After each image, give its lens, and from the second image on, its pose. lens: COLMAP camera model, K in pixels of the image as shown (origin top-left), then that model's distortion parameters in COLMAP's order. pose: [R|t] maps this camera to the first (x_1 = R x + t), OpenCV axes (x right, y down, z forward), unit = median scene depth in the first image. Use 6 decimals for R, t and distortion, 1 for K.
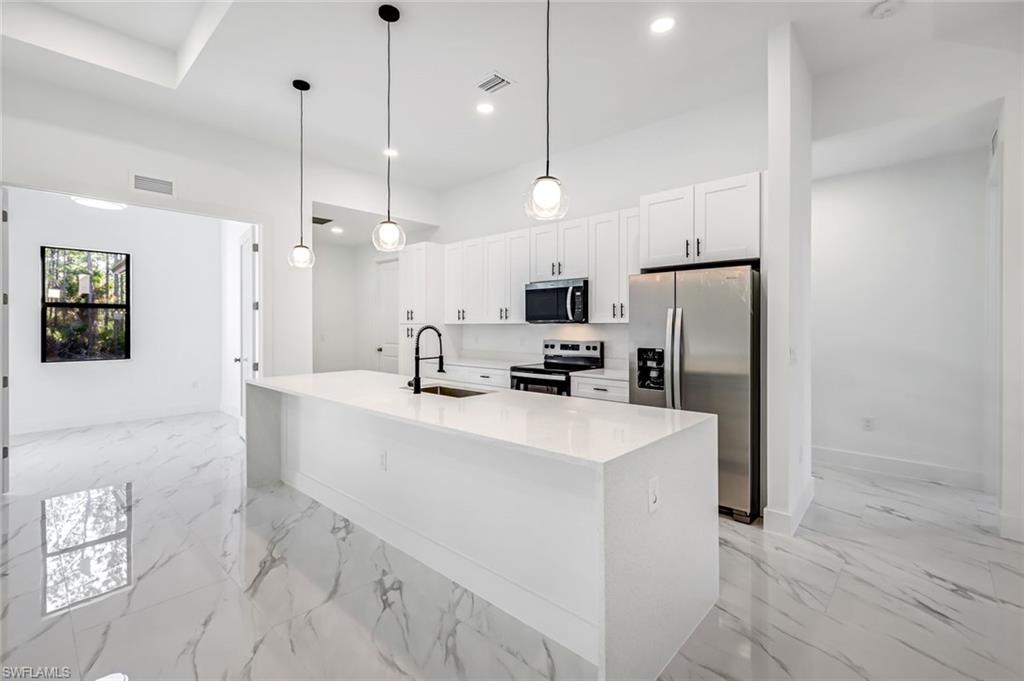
lens RADIAL K [[453.6, 0, 515.1], [0, 453.6, 325.9], [0, 0, 1]] dist [0.006298, -0.000105]
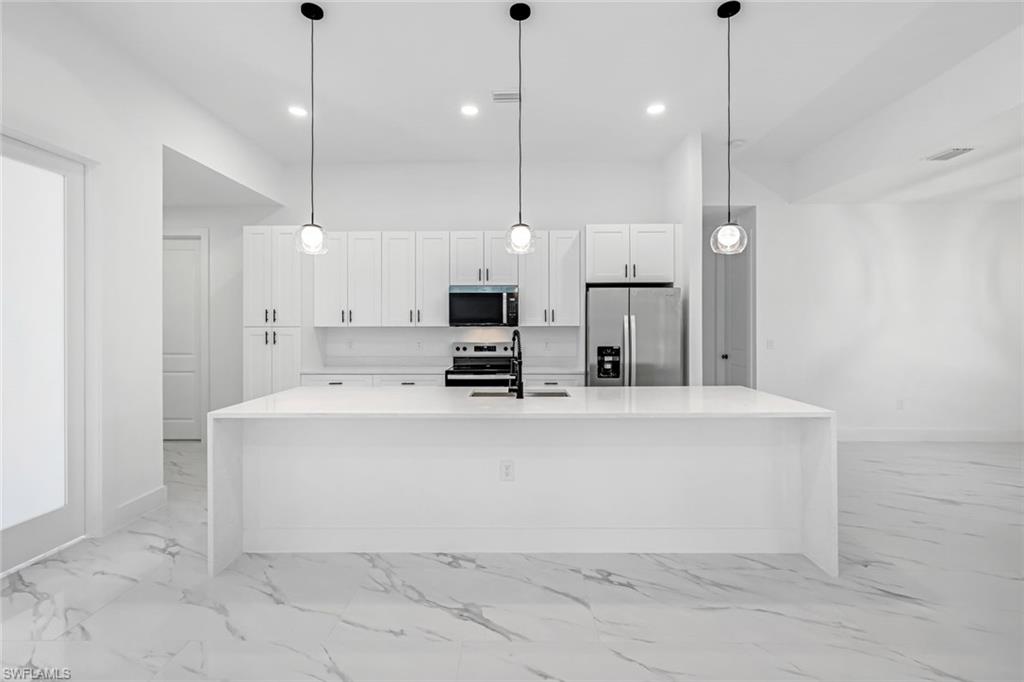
lens RADIAL K [[453.6, 0, 515.1], [0, 453.6, 326.4], [0, 0, 1]] dist [0.006298, -0.000105]
pose [[0.741655, -0.002766, 0.670776, -0.721046], [0.002457, 0.999996, 0.001407, -0.008797], [-0.670777, 0.000605, 0.741659, 0.218335]]
